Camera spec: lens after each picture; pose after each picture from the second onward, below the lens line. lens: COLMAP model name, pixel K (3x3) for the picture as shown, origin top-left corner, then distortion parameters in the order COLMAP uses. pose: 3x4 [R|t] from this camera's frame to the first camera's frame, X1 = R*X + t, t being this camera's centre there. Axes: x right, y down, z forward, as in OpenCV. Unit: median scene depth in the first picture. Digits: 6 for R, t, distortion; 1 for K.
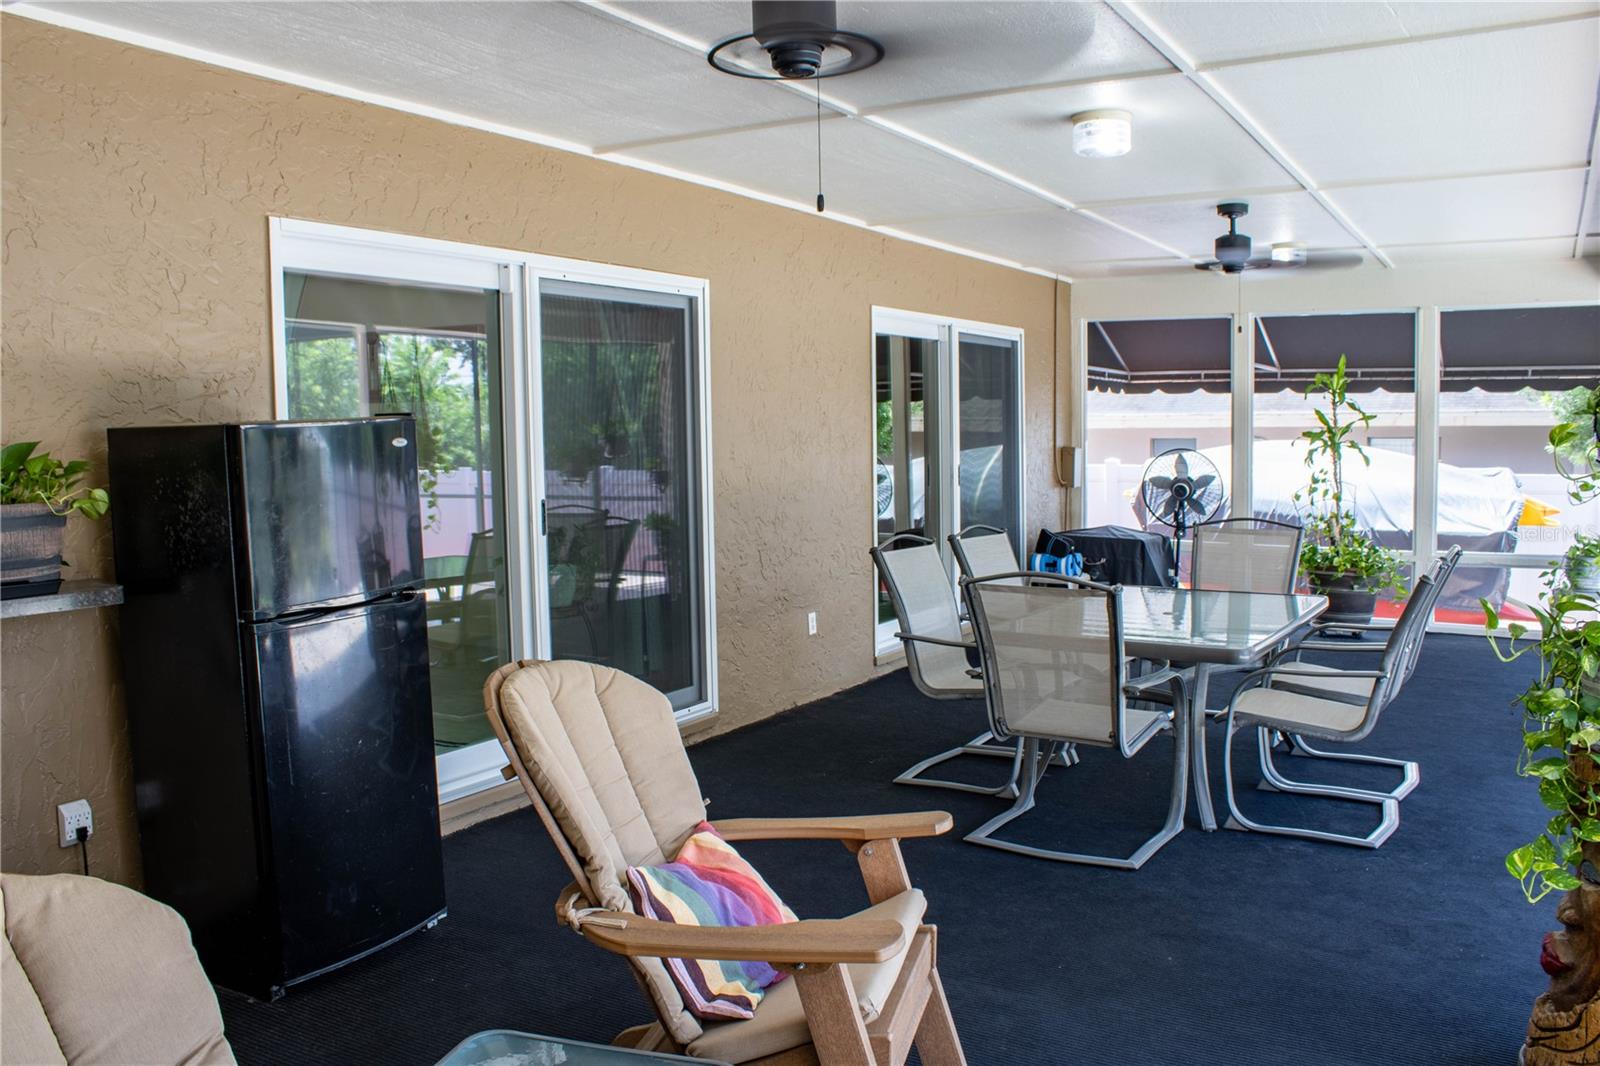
lens RADIAL K [[1324.6, 0, 806.4], [0, 1324.6, 558.4], [0, 0, 1]] dist [-0.173846, 0.153608]
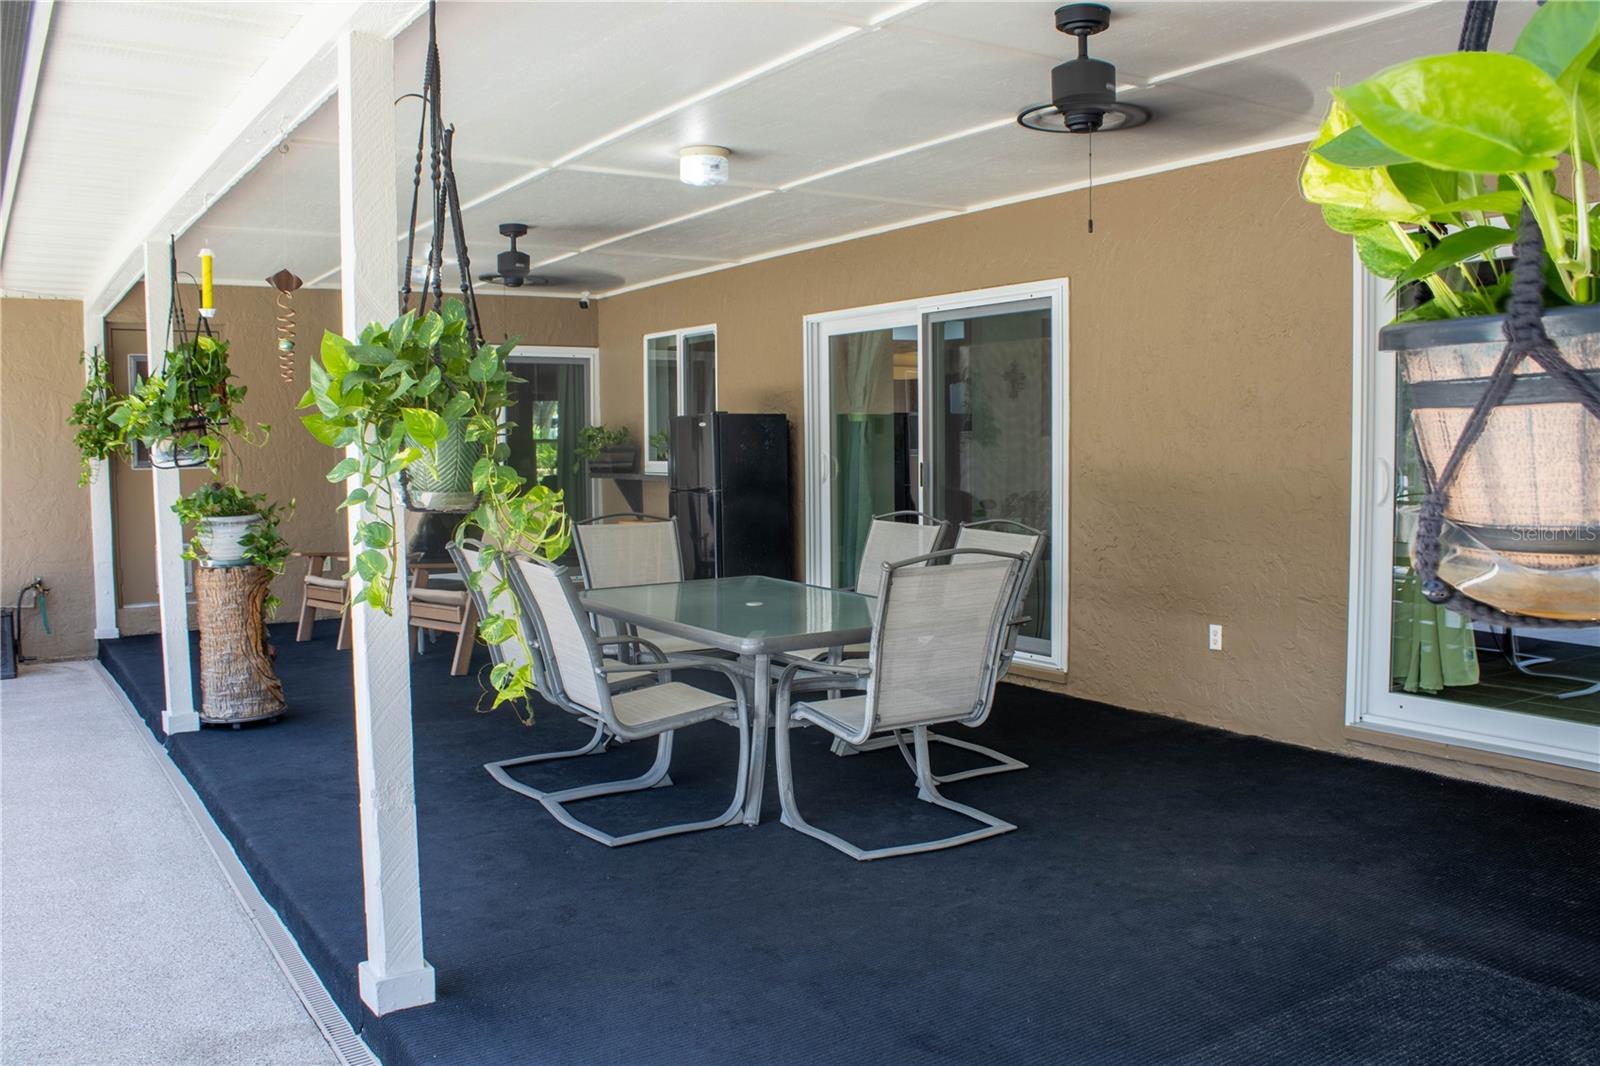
lens RADIAL K [[1333.8, 0, 804.1], [0, 1333.8, 549.8], [0, 0, 1]] dist [-0.174540, 0.170163]
pose [[-0.451085, 0.089280, -0.888004, 1.306045], [-0.072590, 0.988017, 0.136209, -0.154655], [0.889524, 0.125902, -0.439198, 1.676617]]
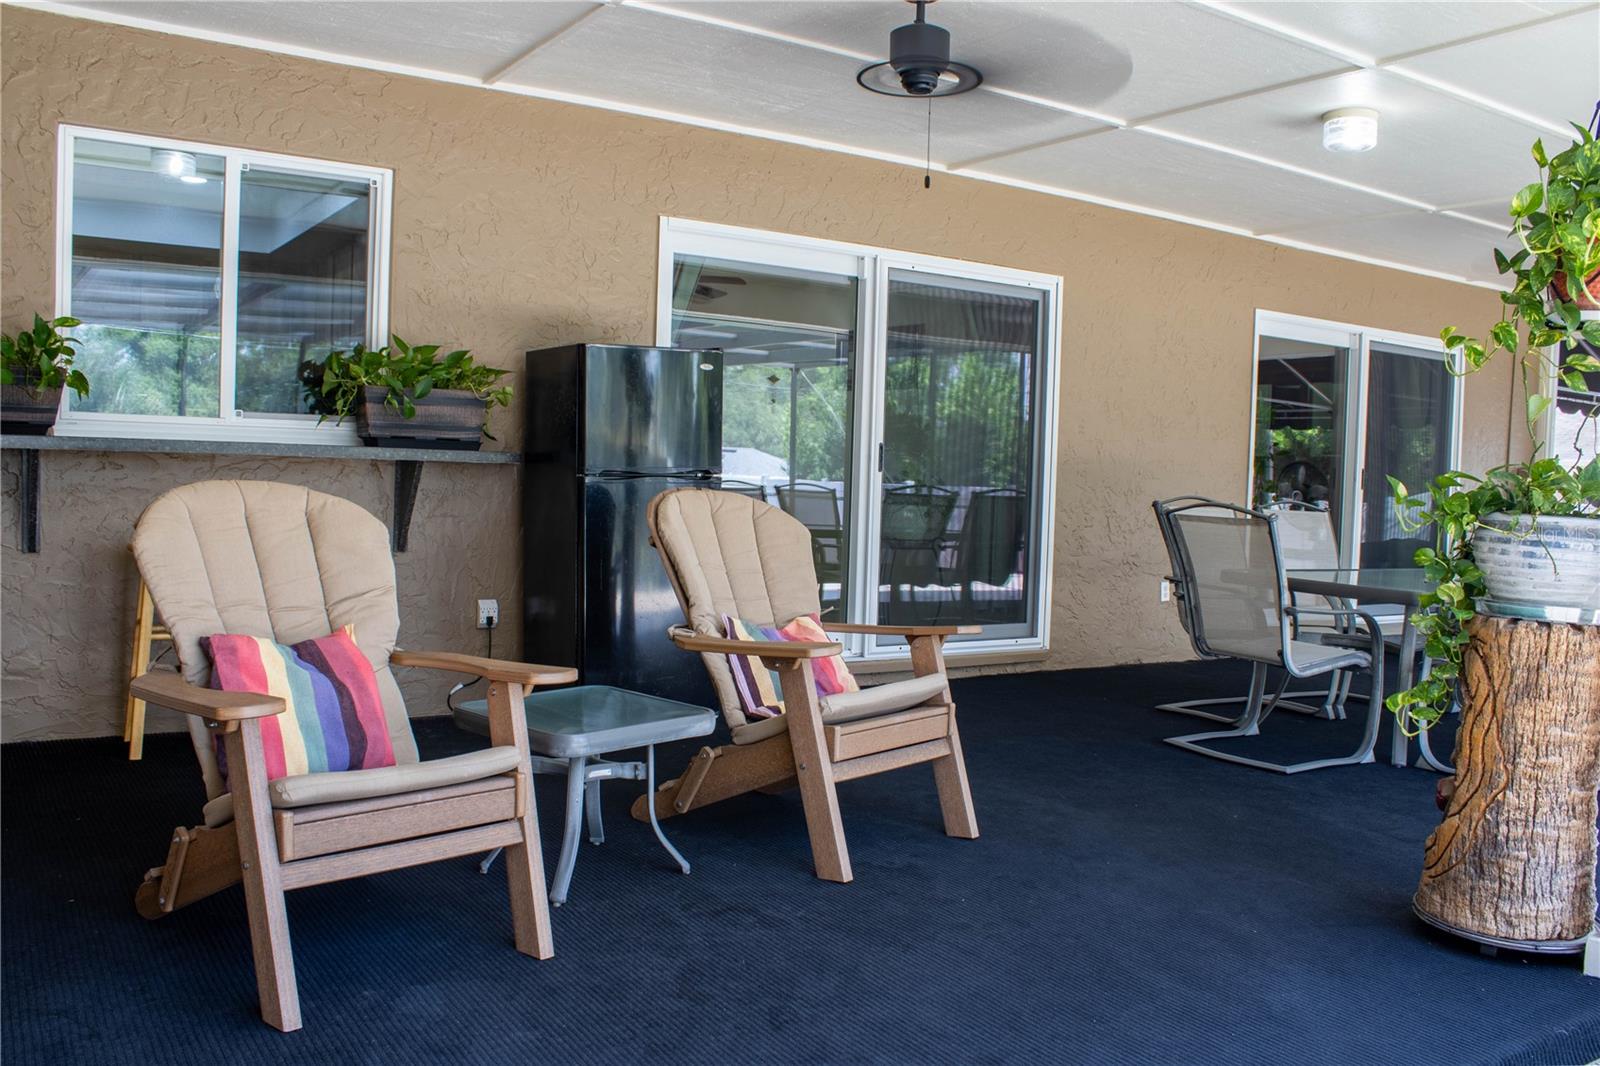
lens RADIAL K [[1333.8, 0, 804.1], [0, 1333.8, 549.8], [0, 0, 1]] dist [-0.174540, 0.170163]
pose [[0.896442, 0.071378, -0.437374, 0.316624], [-0.089065, 0.995824, -0.020034, 0.094600], [0.434118, 0.056914, 0.899056, -0.179763]]
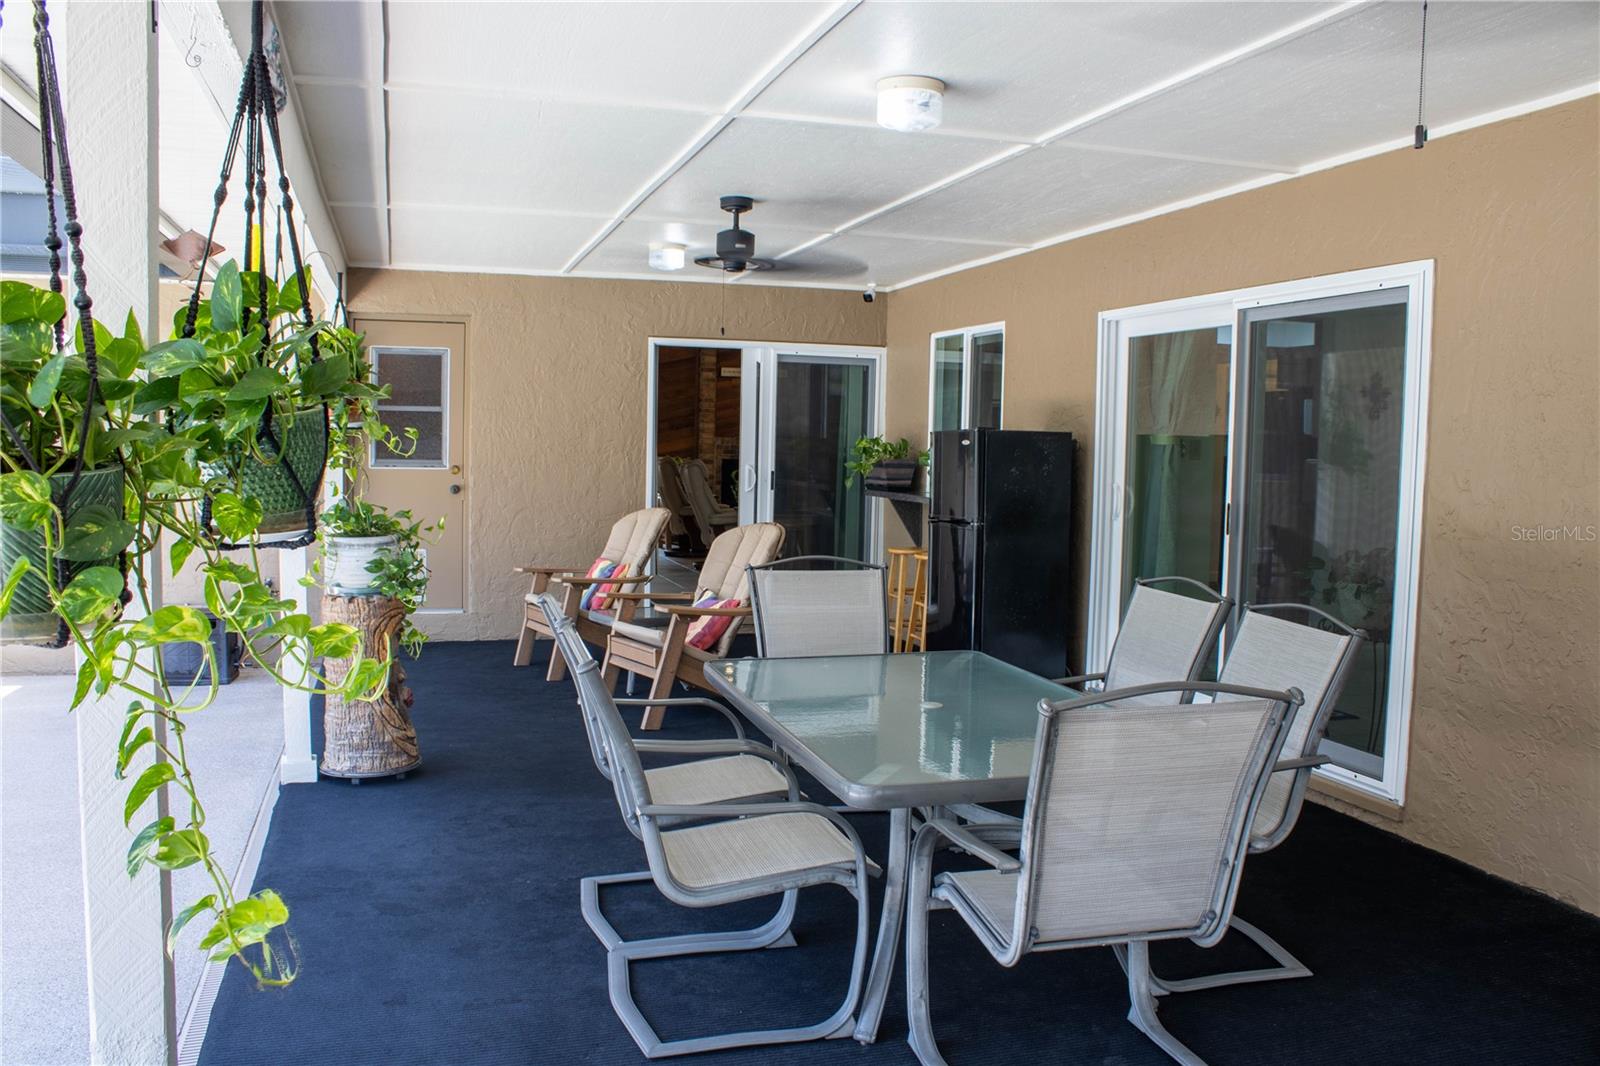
lens RADIAL K [[1333.8, 0, 804.1], [0, 1333.8, 549.8], [0, 0, 1]] dist [-0.174540, 0.170163]
pose [[-0.682510, 0.058466, -0.728534, 0.960207], [-0.083112, 0.984121, 0.156838, -0.166117], [0.726135, 0.167594, -0.666813, 1.616198]]
